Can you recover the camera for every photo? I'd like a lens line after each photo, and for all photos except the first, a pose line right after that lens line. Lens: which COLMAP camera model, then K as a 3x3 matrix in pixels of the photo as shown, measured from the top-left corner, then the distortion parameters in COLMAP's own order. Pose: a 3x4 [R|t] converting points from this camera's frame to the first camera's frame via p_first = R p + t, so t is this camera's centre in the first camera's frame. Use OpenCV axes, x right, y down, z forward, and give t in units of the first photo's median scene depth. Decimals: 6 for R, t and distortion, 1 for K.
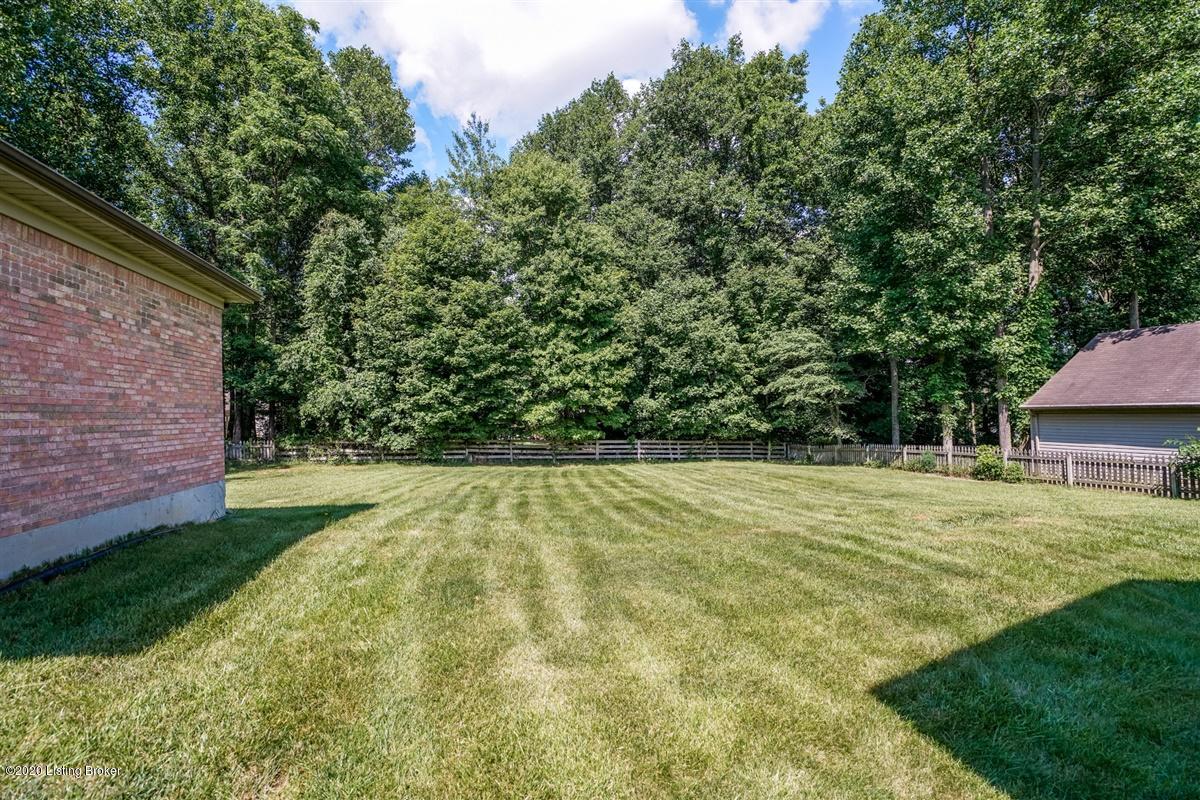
lens RADIAL K [[547.0, 0, 594.2], [0, 547.0, 404.7], [0, 0, 1]] dist [-0.055414, 0.000355]
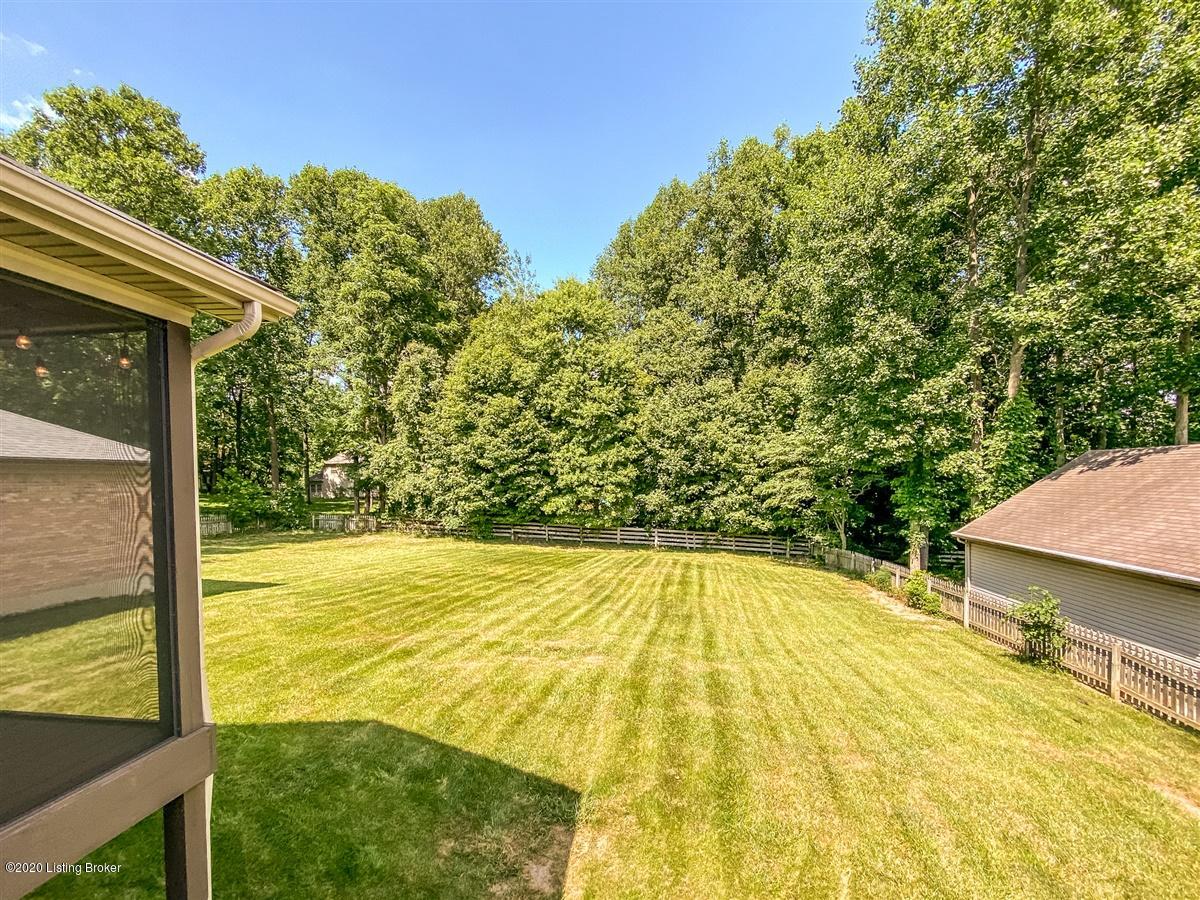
lens RADIAL K [[510.5, 0, 597.9], [0, 510.5, 494.5], [0, 0, 1]] dist [0.002032, -0.005072]
pose [[0.942146, 0.037990, -0.333043, 0.368481], [-0.021335, 0.998339, 0.053525, -0.070535], [0.334523, -0.043323, 0.941391, -0.034121]]
